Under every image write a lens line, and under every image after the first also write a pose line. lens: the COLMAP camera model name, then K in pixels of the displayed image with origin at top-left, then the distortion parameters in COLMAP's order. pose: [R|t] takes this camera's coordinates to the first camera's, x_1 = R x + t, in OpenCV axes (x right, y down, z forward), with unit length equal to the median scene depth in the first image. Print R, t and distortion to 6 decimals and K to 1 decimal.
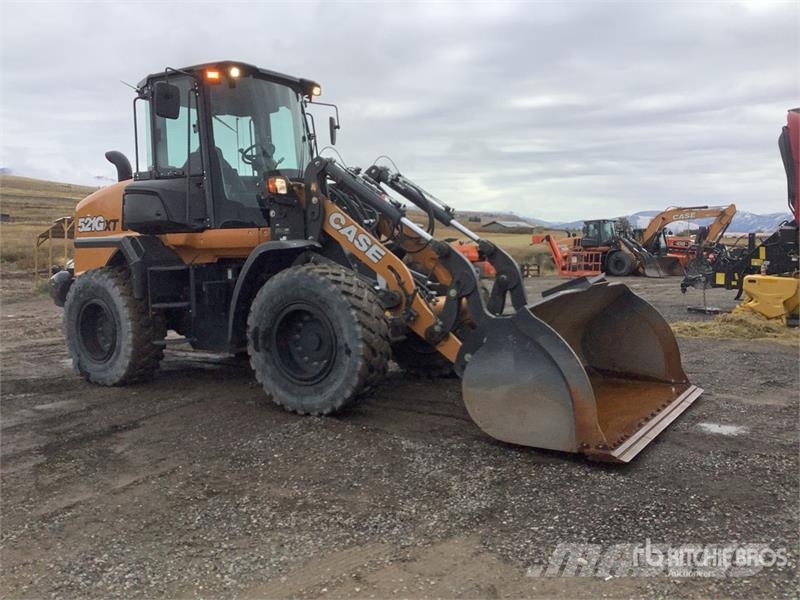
lens RADIAL K [[715.7, 0, 436.1], [0, 715.7, 281.6], [0, 0, 1]] dist [0.100112, -0.155423]
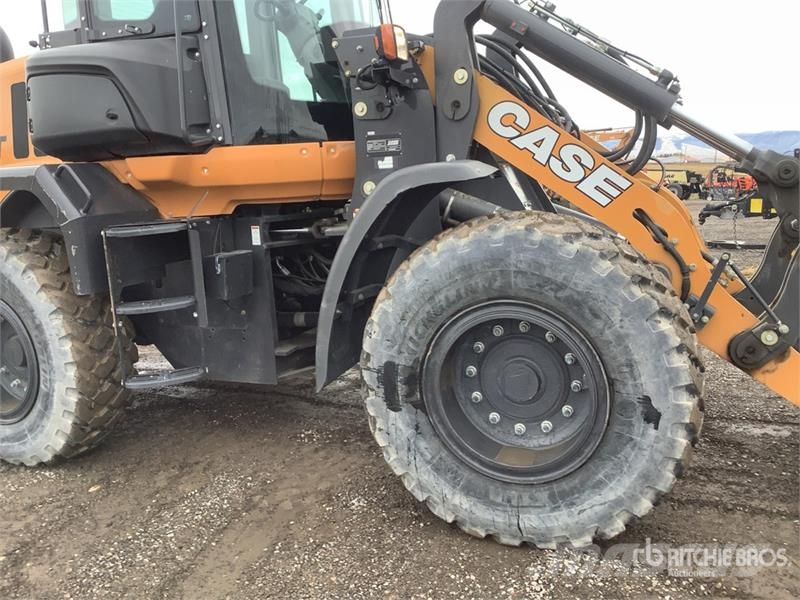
lens RADIAL K [[715.7, 0, 419.0], [0, 715.7, 294.9], [0, 0, 1]] dist [0.100112, -0.155423]
pose [[0.987928, -0.054062, 0.145178, -0.275684], [0.037854, 0.992968, 0.112170, -0.024358], [-0.150221, -0.105321, 0.983027, 0.521757]]
